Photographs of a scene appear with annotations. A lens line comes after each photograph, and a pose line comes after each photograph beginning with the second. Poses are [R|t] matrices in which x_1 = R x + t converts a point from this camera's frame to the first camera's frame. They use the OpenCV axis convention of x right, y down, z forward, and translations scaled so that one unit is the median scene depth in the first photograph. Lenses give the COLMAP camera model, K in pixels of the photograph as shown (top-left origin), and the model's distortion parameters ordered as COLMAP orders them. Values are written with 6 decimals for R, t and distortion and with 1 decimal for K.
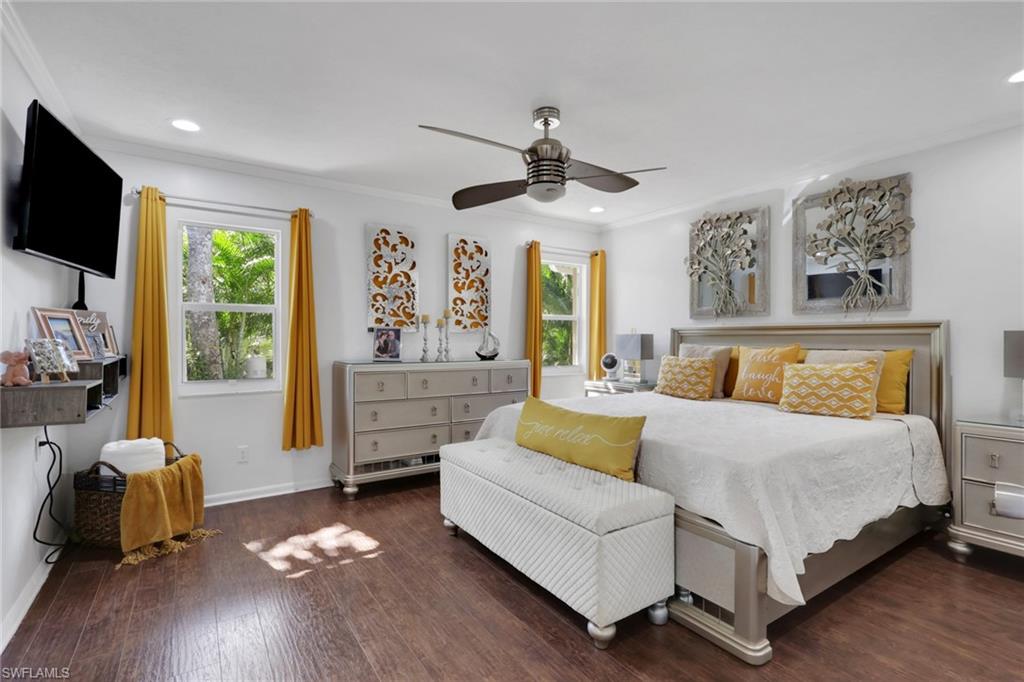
lens RADIAL K [[484.1, 0, 511.9], [0, 484.1, 341.7], [0, 0, 1]] dist [-0.004017, -0.000374]
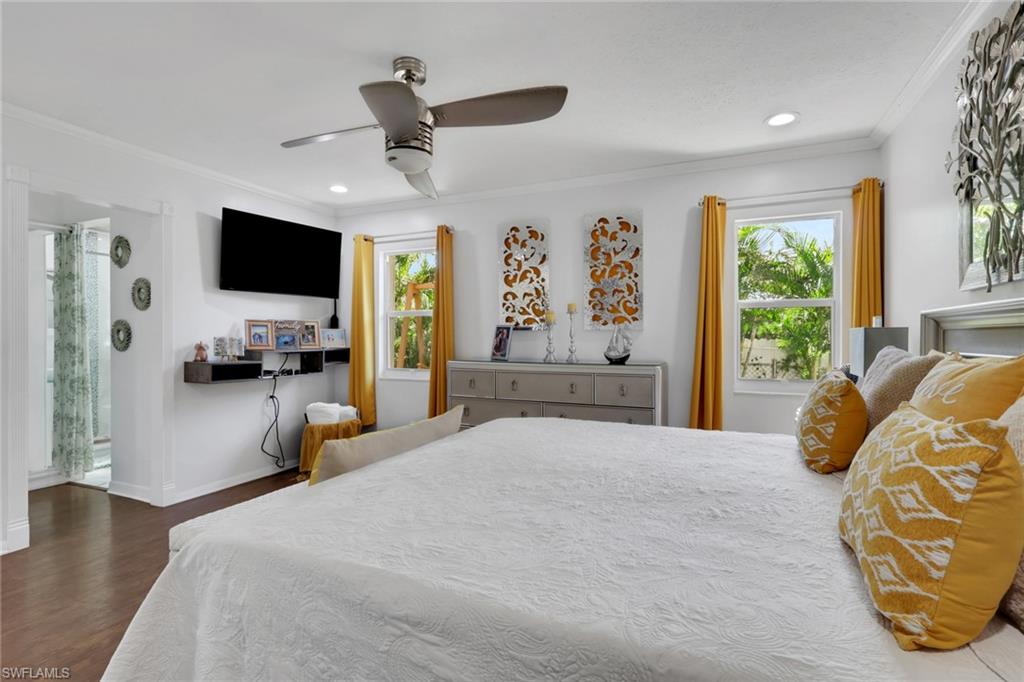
lens RADIAL K [[526.1, 0, 512.6], [0, 526.1, 336.3], [0, 0, 1]] dist [0.007158, 0.000451]
pose [[0.509061, -0.002309, -0.860727, 0.665642], [-0.003950, 0.999980, -0.005019, -0.002871], [0.860721, 0.005955, 0.509041, 0.450696]]
